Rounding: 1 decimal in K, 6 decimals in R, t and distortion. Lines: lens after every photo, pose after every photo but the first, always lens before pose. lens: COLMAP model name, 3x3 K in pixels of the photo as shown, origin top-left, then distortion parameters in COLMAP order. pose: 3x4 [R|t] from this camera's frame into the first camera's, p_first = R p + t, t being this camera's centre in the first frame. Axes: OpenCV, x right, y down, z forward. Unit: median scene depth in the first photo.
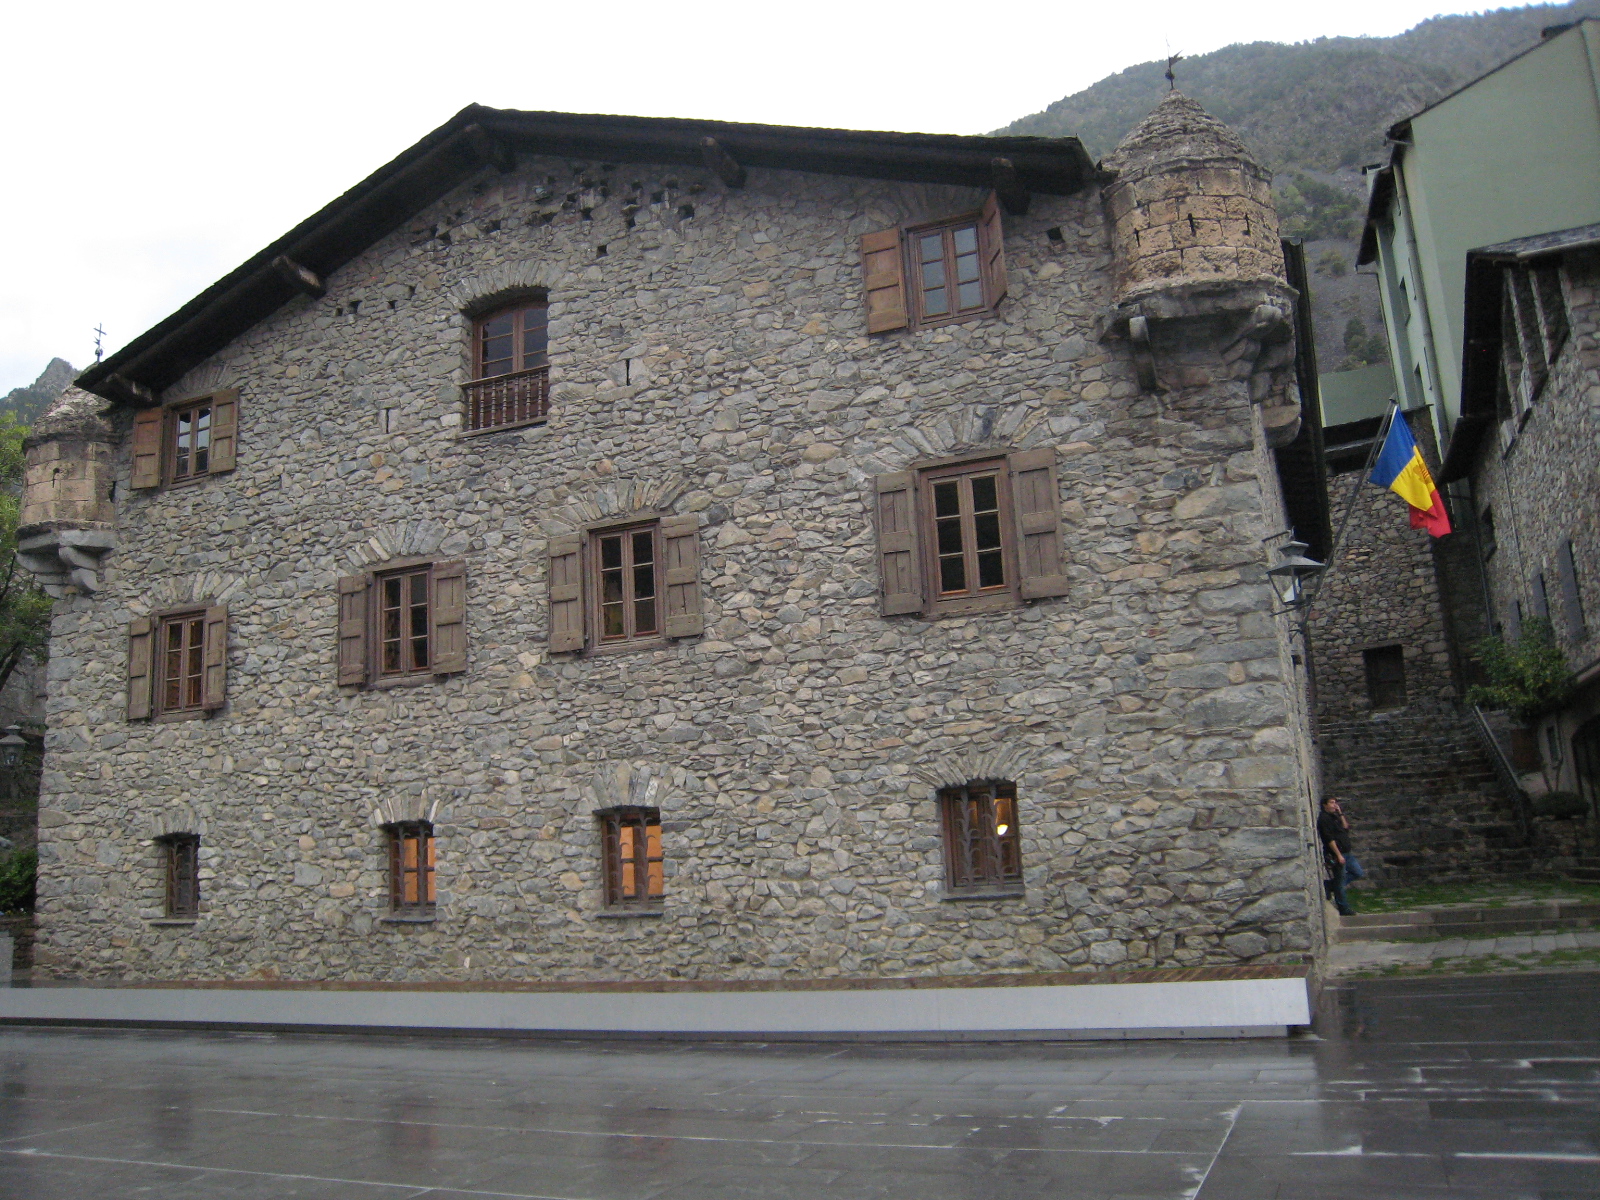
lens RADIAL K [[1365.3, 0, 800.0], [0, 1365.3, 600.0], [0, 0, 1]] dist [-0.164507, 0.137148]
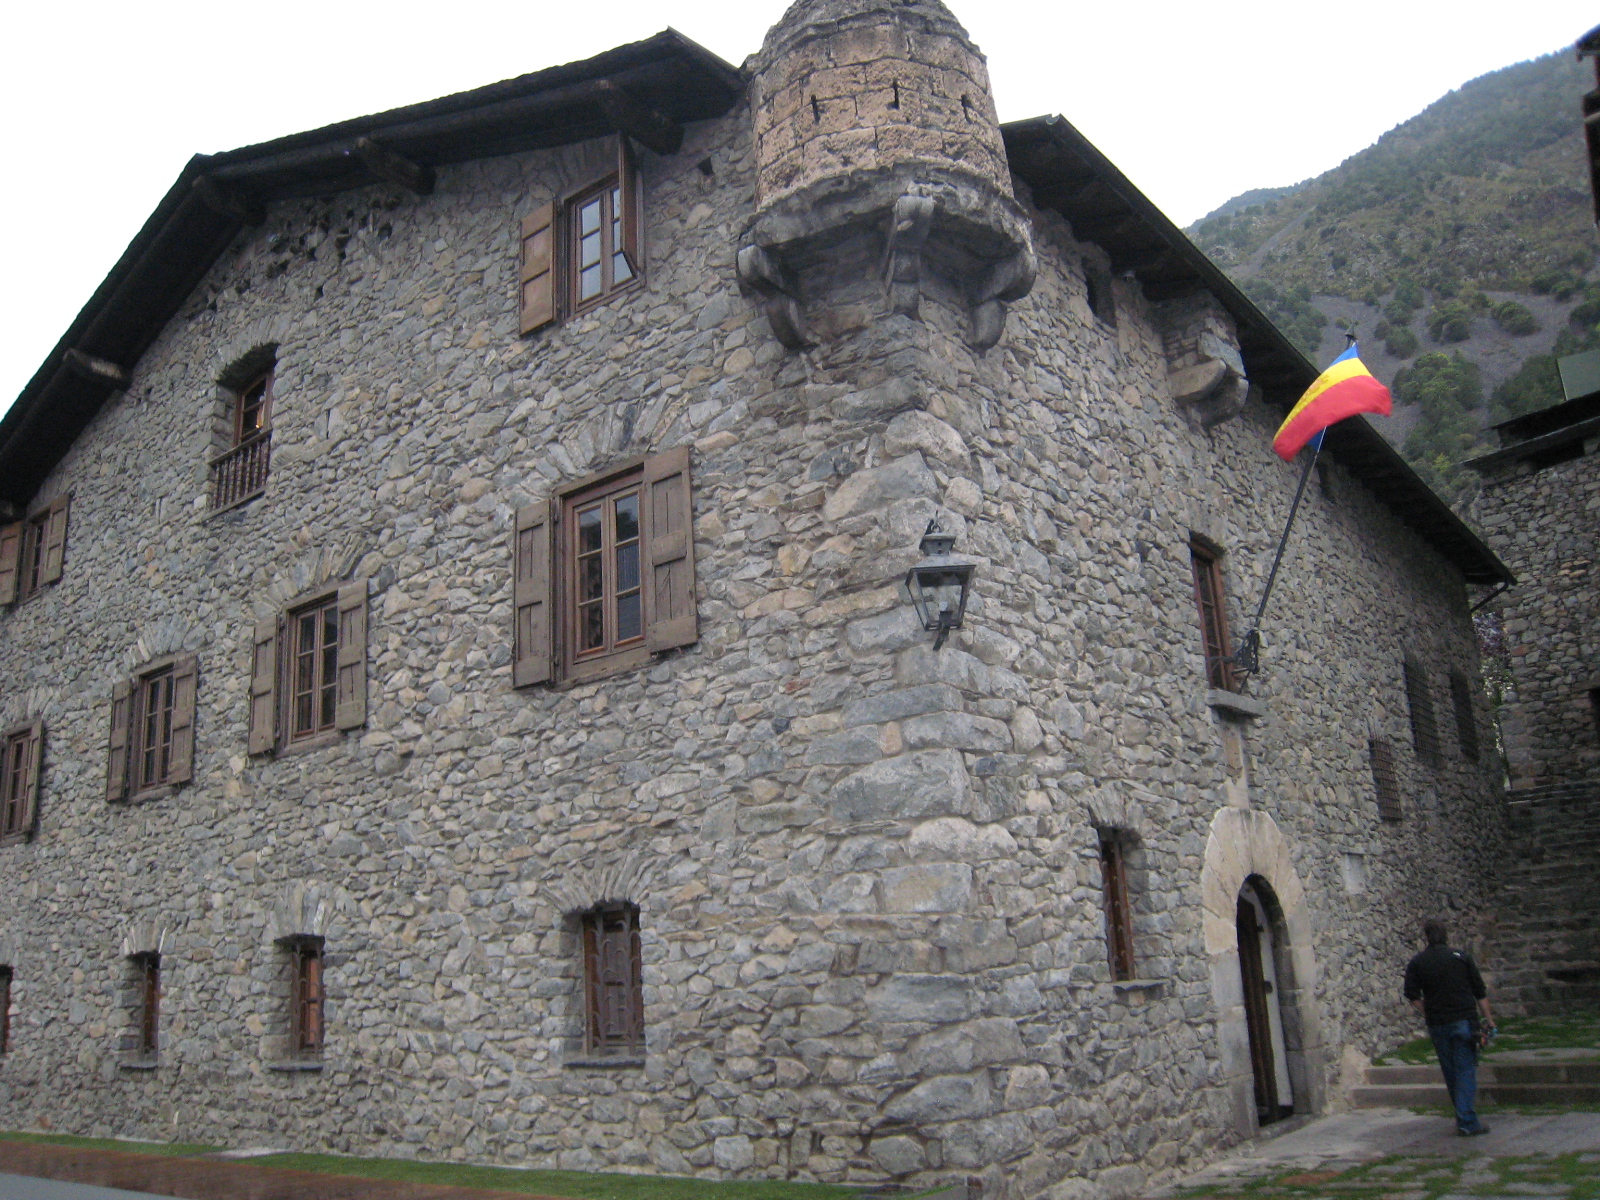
lens RADIAL K [[1365.3, 0, 800.0], [0, 1365.3, 600.0], [0, 0, 1]] dist [-0.164507, 0.137148]
pose [[0.959843, -0.083845, -0.267717, 0.420474], [0.065545, 0.994906, -0.076590, 0.031043], [0.272774, 0.055967, 0.960449, 0.300200]]
